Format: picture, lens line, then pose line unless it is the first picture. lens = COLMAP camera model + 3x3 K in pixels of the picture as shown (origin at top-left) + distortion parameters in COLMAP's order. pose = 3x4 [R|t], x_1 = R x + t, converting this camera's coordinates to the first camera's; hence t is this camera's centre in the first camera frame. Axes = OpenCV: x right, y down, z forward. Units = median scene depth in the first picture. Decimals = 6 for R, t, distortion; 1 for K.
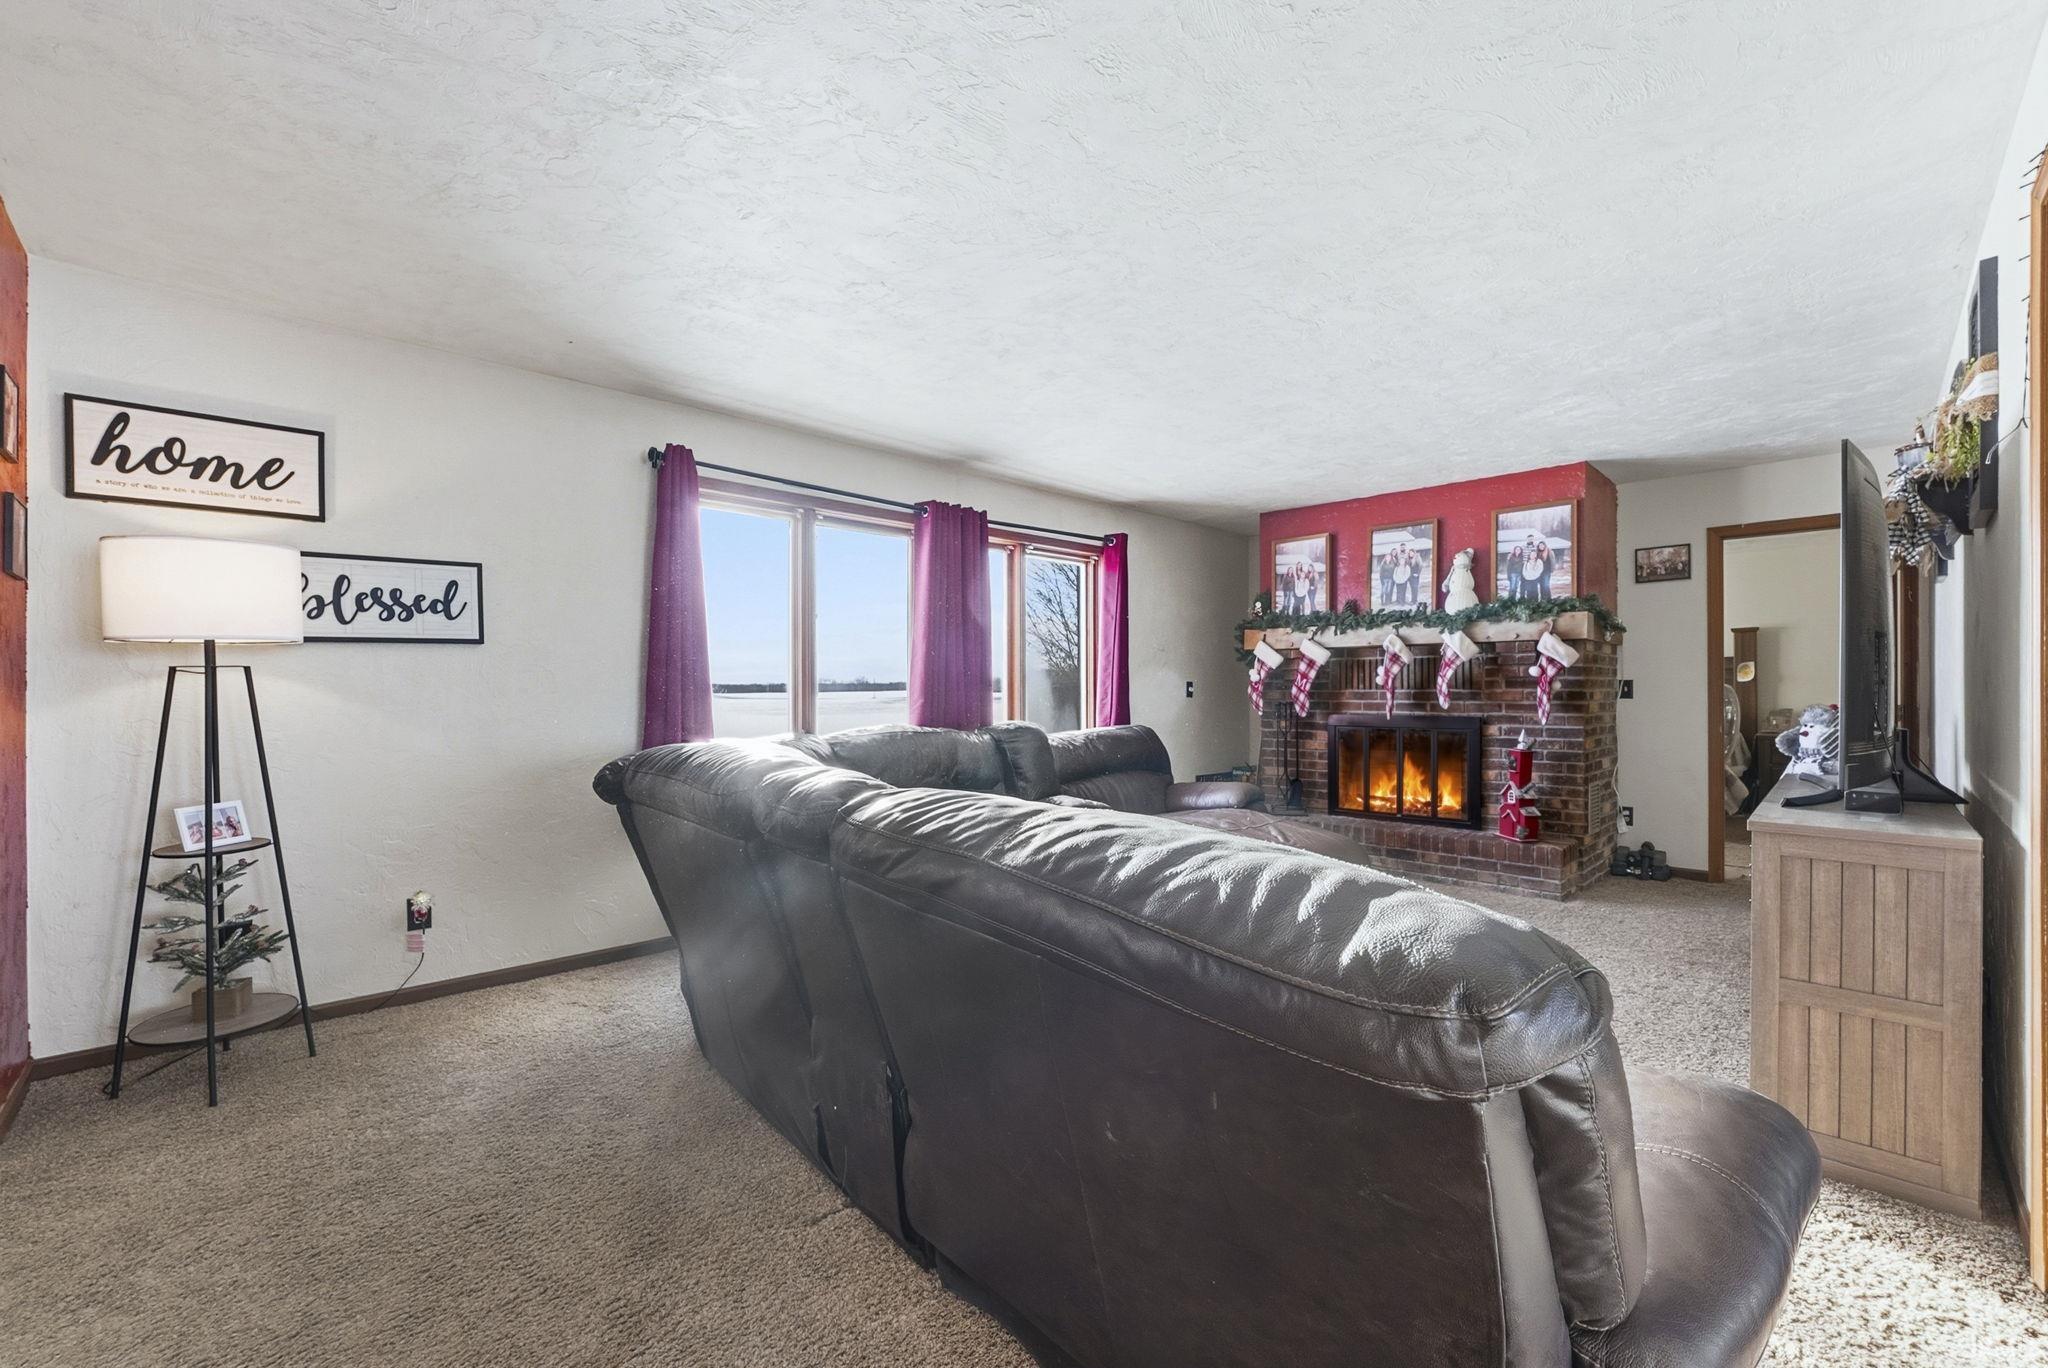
lens RADIAL K [[860.8, 0, 1036.8], [0, 860.8, 689.0], [0, 0, 1]] dist [-0.002240, -0.000304]
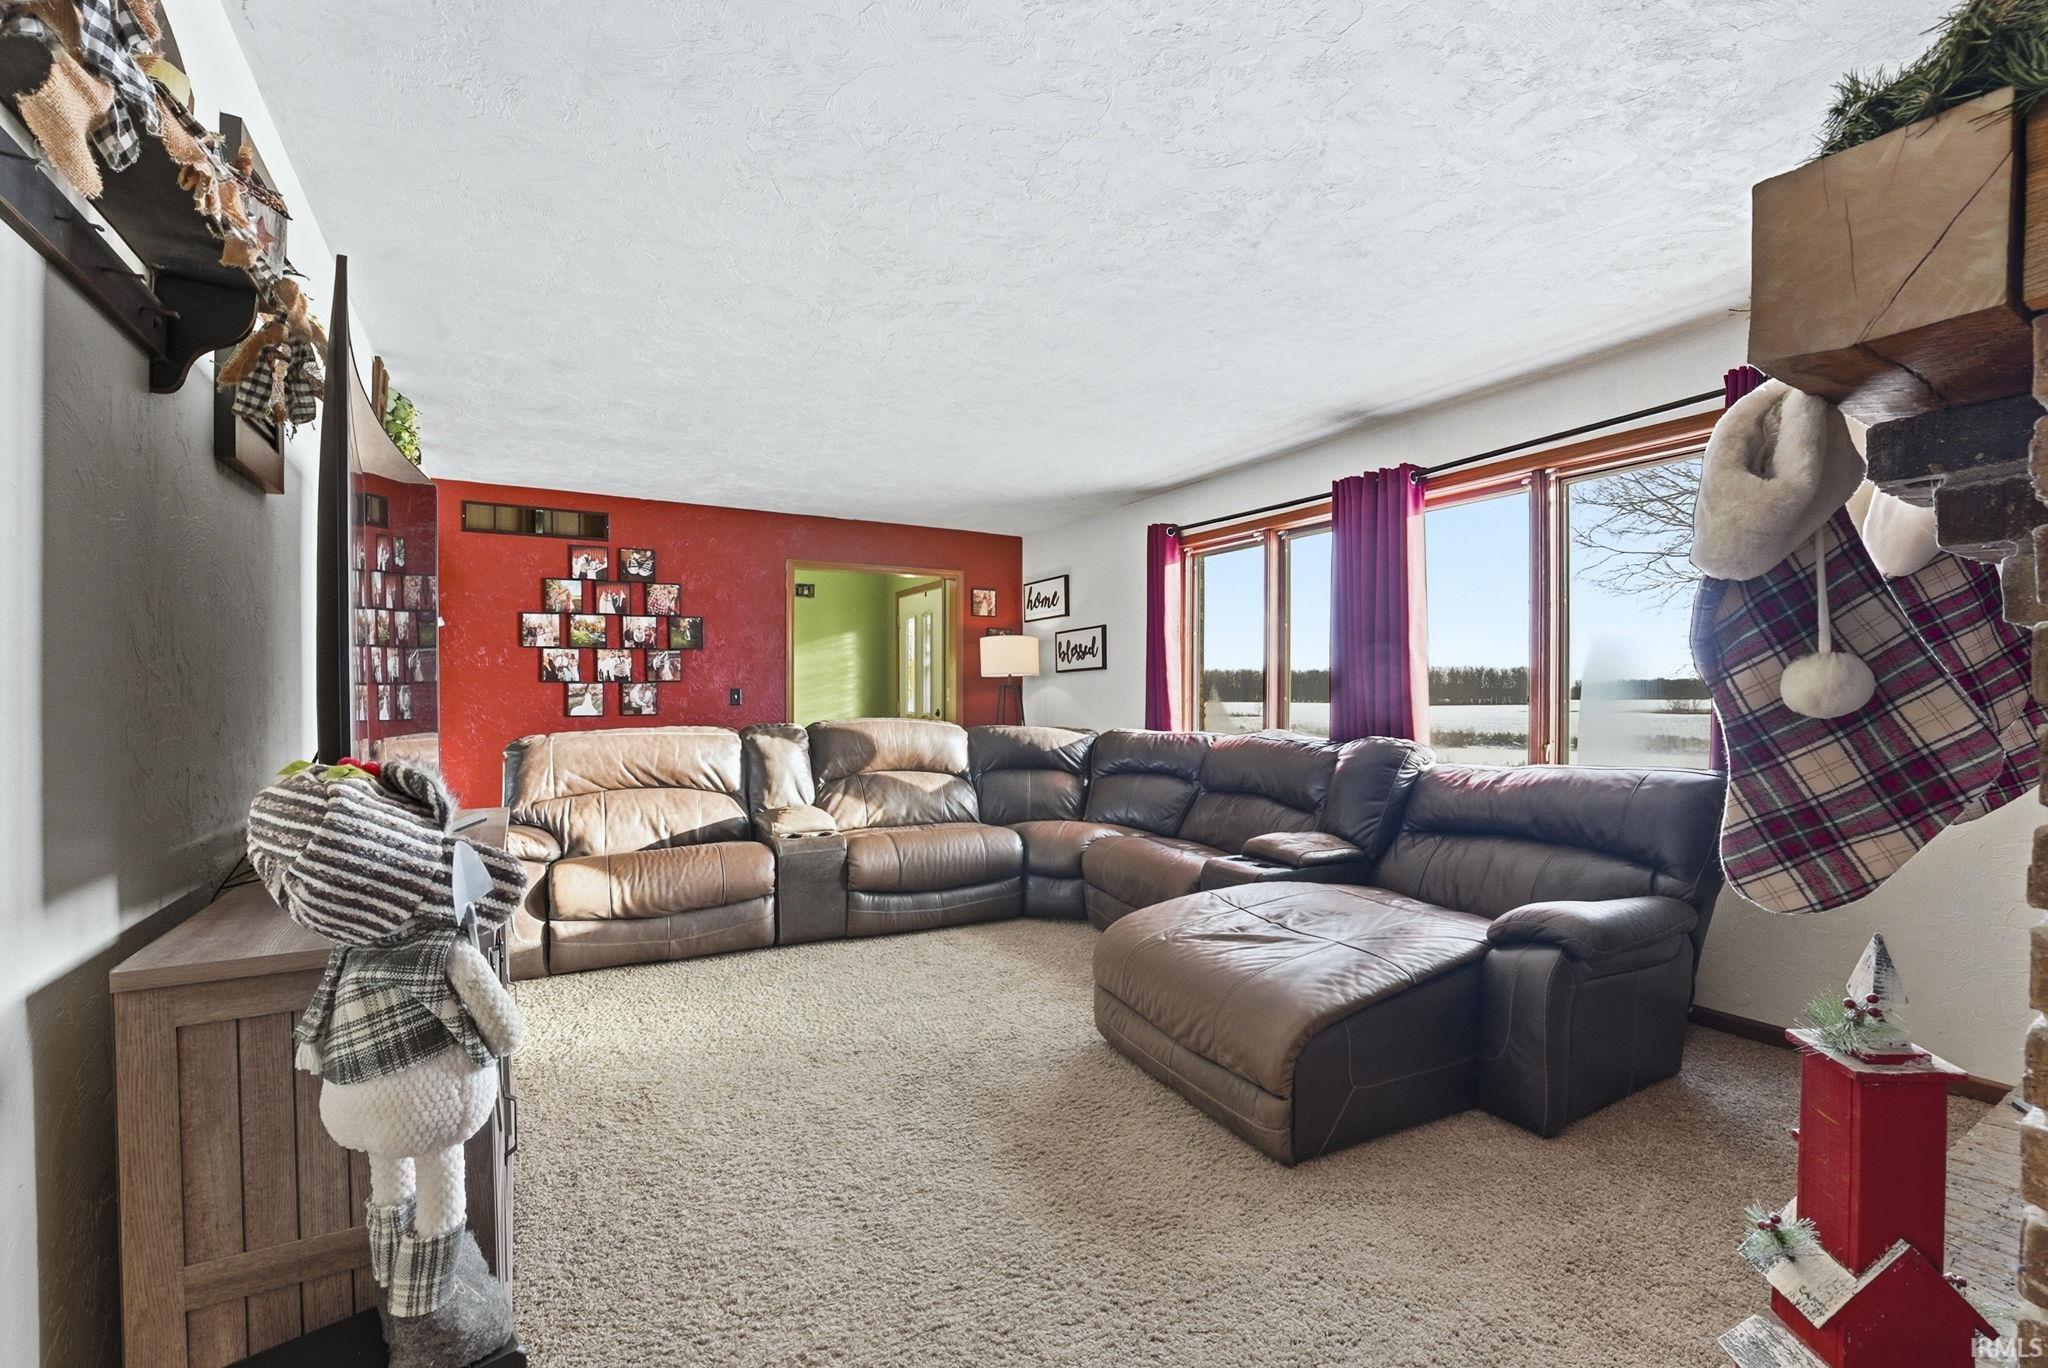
lens RADIAL K [[857.5, 0, 1025.4], [0, 857.5, 698.8], [0, 0, 1]] dist [-0.015739, 0.001891]
pose [[-0.259782, 0.009174, -0.965624, 1.233752], [-0.001244, 0.999951, 0.009835, -0.007938], [0.965666, 0.003757, -0.259758, 1.410776]]
